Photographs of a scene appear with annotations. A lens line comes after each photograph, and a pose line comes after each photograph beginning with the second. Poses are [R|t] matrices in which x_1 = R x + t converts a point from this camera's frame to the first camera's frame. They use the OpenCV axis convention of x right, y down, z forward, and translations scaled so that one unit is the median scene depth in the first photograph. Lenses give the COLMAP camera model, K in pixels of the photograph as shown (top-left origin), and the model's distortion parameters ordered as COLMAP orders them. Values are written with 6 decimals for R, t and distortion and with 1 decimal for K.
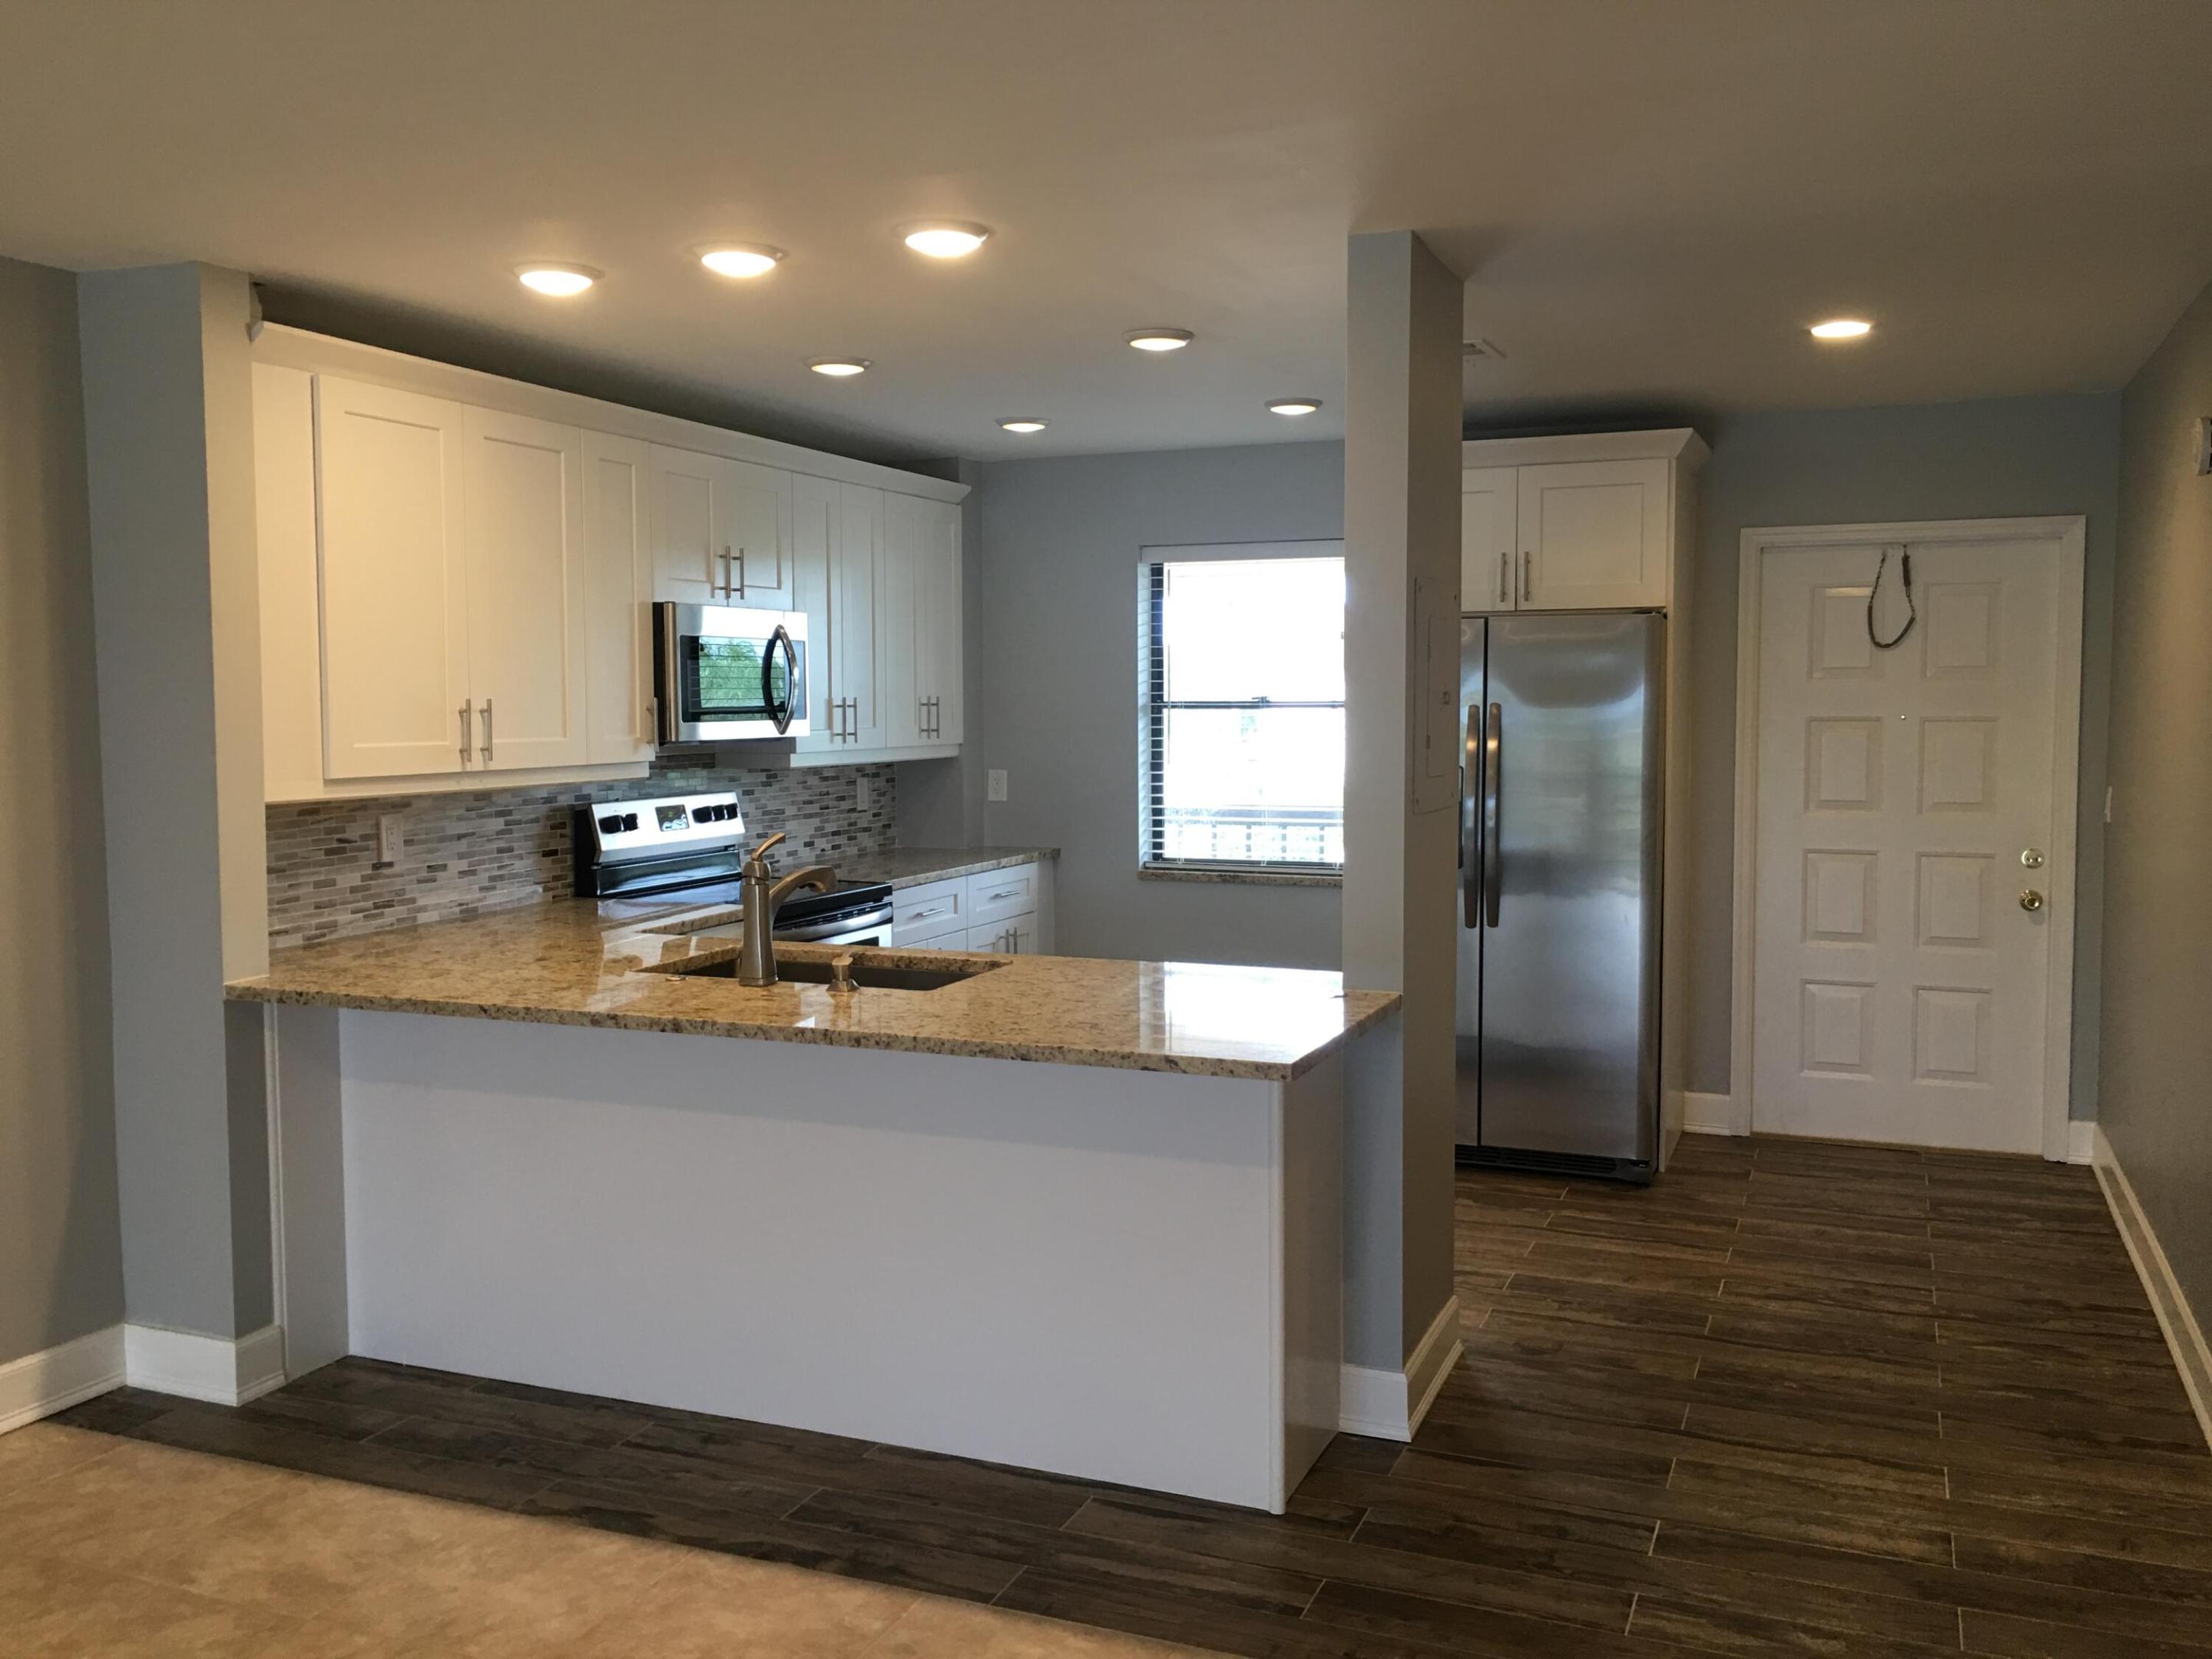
lens RADIAL K [[1874.2, 0, 1106.0], [0, 1874.2, 829.5], [0, 0, 1]] dist [0.046400, -0.003364]
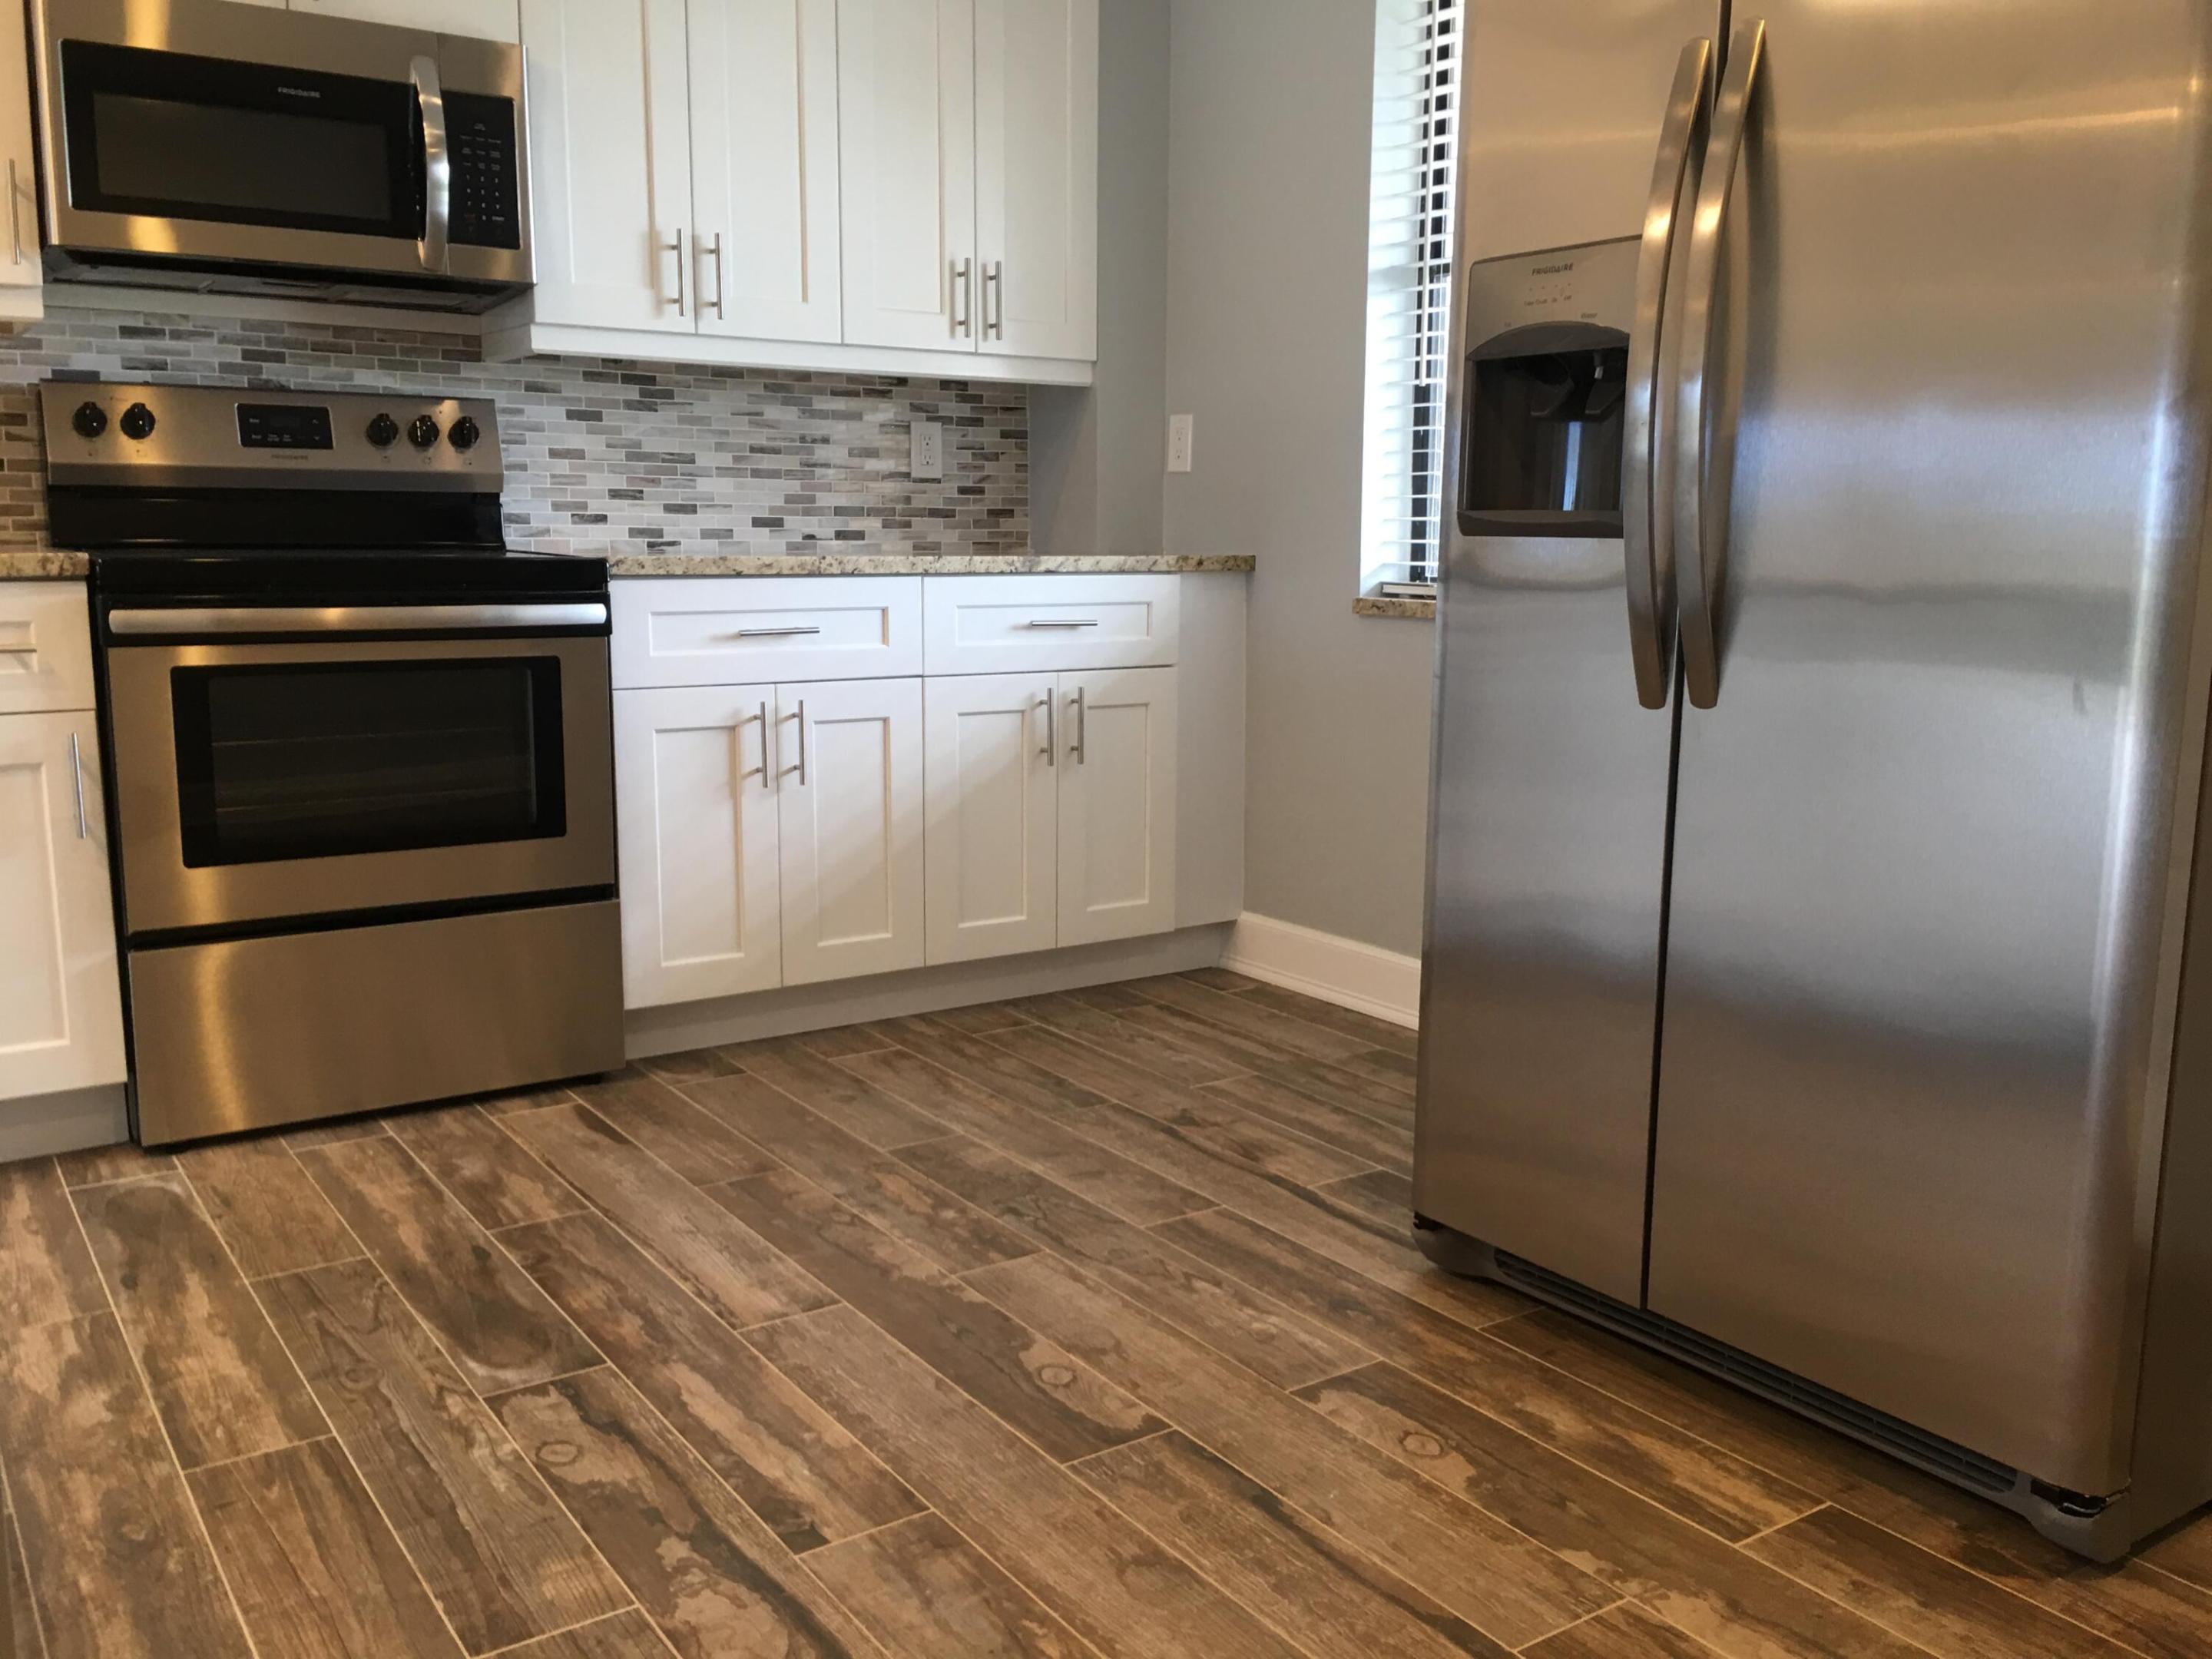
lens RADIAL K [[1874.2, 0, 1106.0], [0, 1874.2, 829.5], [0, 0, 1]] dist [0.046400, -0.003364]
pose [[0.839223, 0.098092, -0.534866, 0.254180], [-0.049663, 0.993311, 0.104246, 0.036474], [0.541514, -0.060922, 0.838481, 0.547949]]
